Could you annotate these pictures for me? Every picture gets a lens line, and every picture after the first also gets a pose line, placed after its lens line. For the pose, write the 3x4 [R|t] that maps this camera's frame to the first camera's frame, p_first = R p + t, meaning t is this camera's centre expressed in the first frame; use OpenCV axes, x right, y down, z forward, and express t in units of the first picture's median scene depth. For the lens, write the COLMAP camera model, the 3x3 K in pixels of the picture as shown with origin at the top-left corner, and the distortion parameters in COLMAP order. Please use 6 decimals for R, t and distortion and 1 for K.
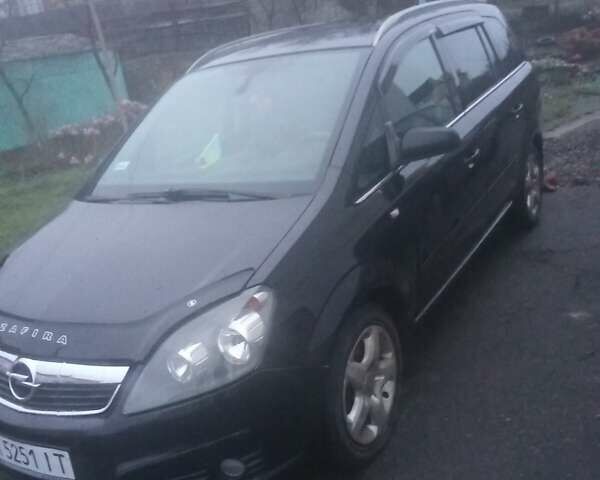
lens RADIAL K [[572.9, 0, 300.0], [0, 572.9, 240.0], [0, 0, 1]] dist [0.079698, -0.268087]
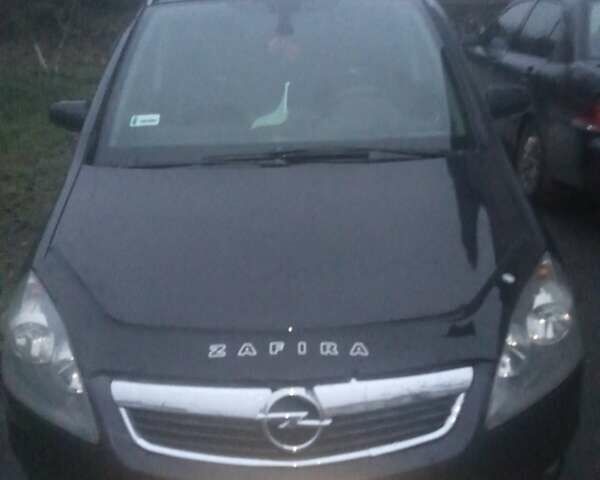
lens RADIAL K [[564.8, 0, 300.0], [0, 564.8, 240.0], [0, 0, 1]] dist [0.079138, -0.247664]
pose [[0.887293, -0.075244, 0.455027, -0.631801], [0.055733, 0.996865, 0.056167, -0.005668], [-0.457827, -0.024477, 0.888704, 0.328401]]
